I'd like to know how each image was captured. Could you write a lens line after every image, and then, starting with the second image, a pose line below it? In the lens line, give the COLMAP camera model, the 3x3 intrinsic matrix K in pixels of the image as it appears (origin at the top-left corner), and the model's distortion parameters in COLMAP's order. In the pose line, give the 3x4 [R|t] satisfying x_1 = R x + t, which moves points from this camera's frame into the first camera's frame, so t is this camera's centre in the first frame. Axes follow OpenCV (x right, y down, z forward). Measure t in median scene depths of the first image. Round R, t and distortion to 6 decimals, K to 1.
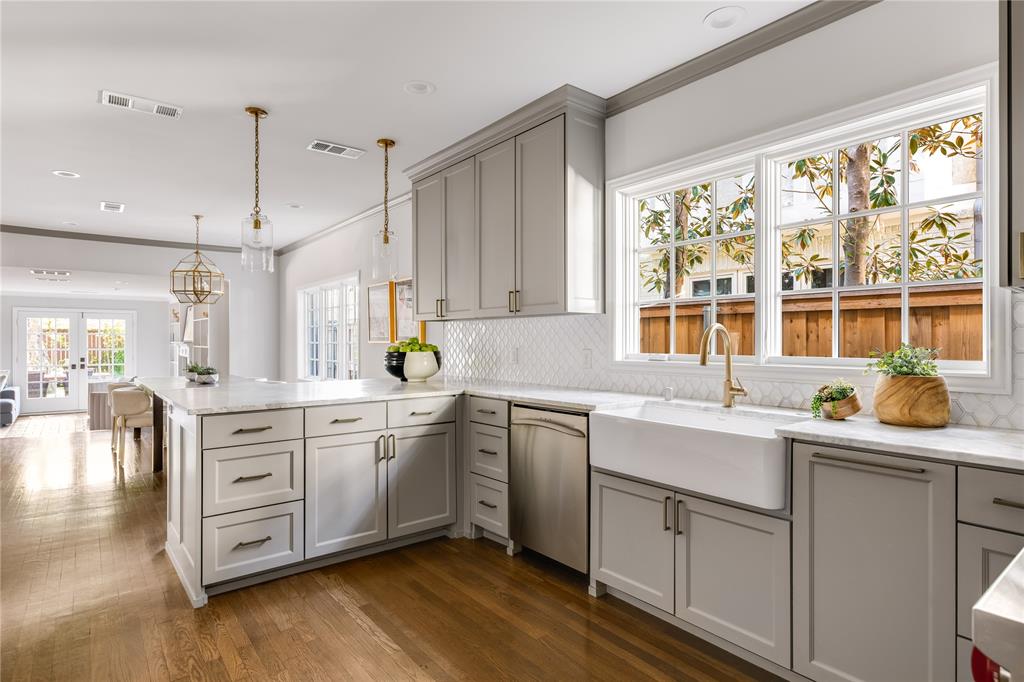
lens RADIAL K [[547.4, 0, 512.0], [0, 547.4, 341.0], [0, 0, 1]] dist [0.001965, 0.000846]
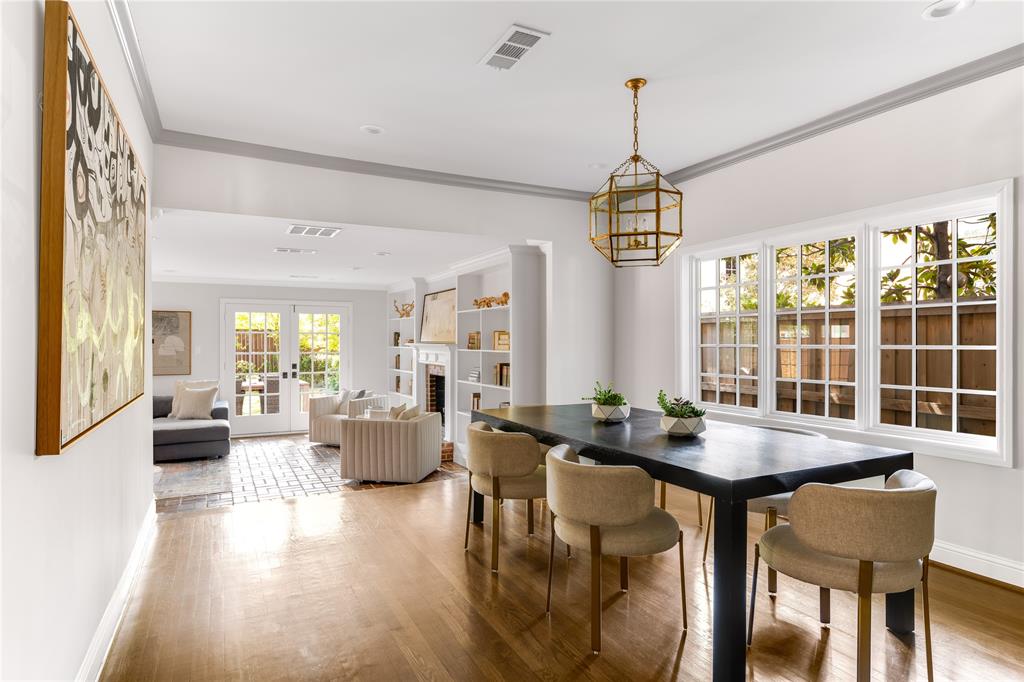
lens RADIAL K [[570.5, 0, 512.0], [0, 570.5, 341.0], [0, 0, 1]] dist [-0.000551, -0.000007]
pose [[0.980795, 0.000516, -0.195040, -0.330638], [-0.001550, 0.999986, -0.005149, 0.002083], [0.195034, 0.005353, 0.980782, 0.274713]]
